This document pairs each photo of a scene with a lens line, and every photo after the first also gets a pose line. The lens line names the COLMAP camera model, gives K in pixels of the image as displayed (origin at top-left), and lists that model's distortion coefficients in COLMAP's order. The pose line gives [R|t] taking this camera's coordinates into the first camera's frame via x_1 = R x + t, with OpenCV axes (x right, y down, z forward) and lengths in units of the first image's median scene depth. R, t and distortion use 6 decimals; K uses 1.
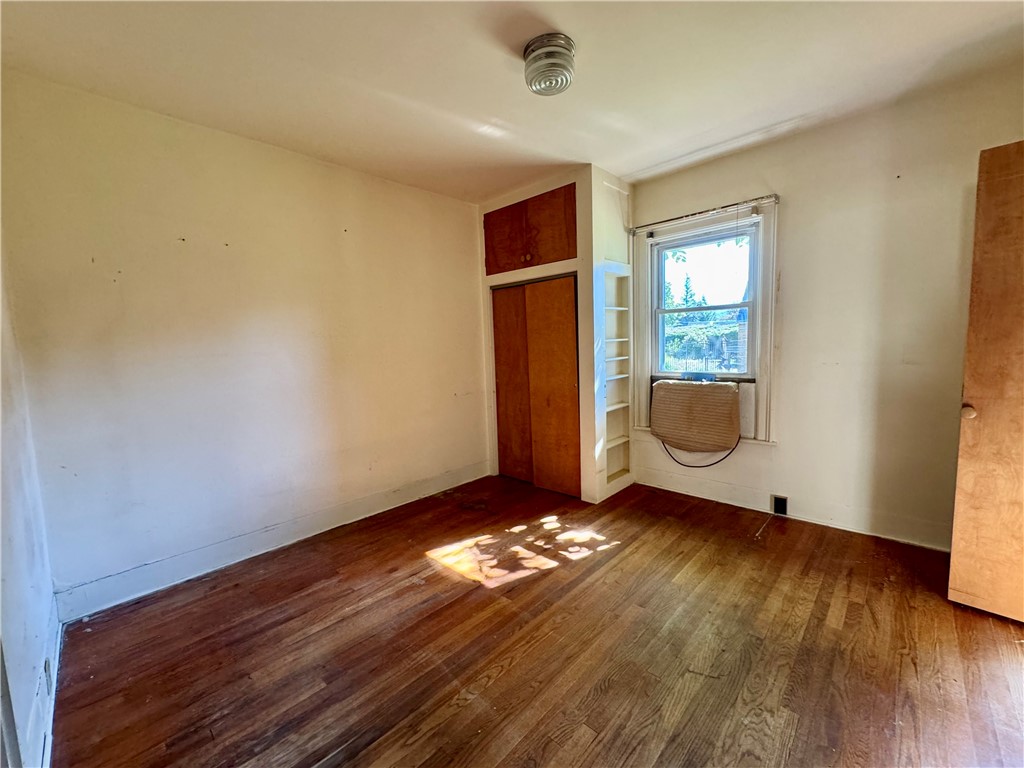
lens RADIAL K [[407.7, 0, 515.6], [0, 407.7, 380.2], [0, 0, 1]] dist [-0.002111, 0.000259]
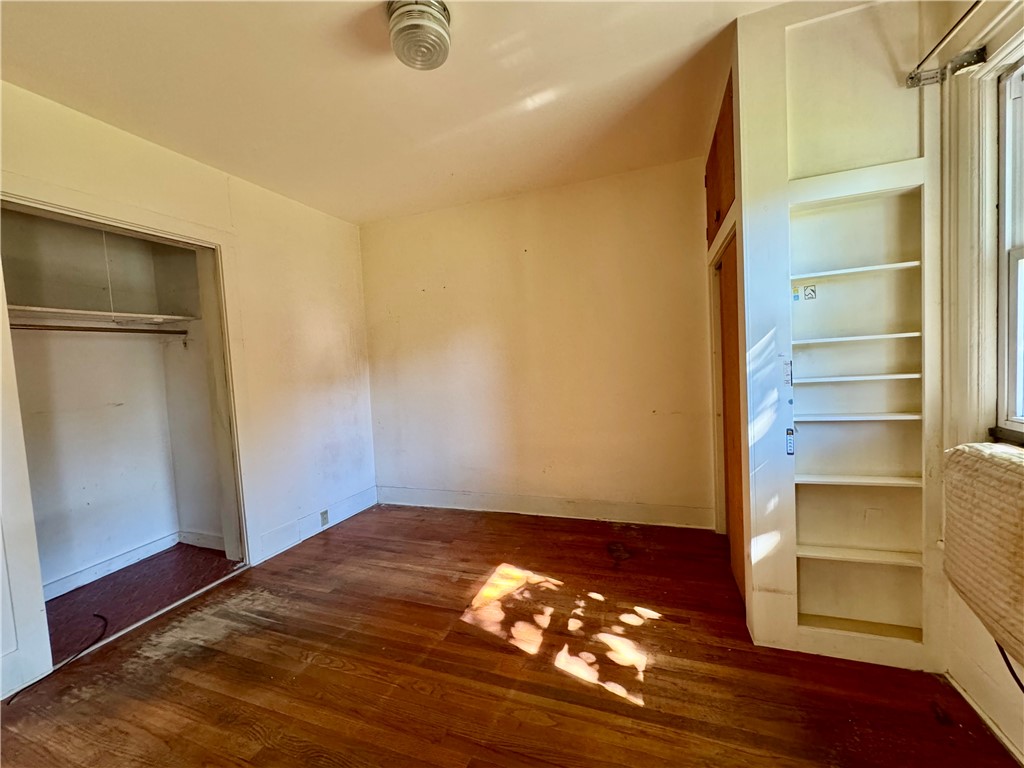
lens RADIAL K [[407.7, 0, 513.2], [0, 407.7, 383.7], [0, 0, 1]] dist [-0.002111, 0.000259]
pose [[0.404700, 0.062008, -0.912345, 0.689984], [-0.040330, 0.997938, 0.049936, -0.073741], [0.913560, 0.016586, 0.406366, 0.608432]]
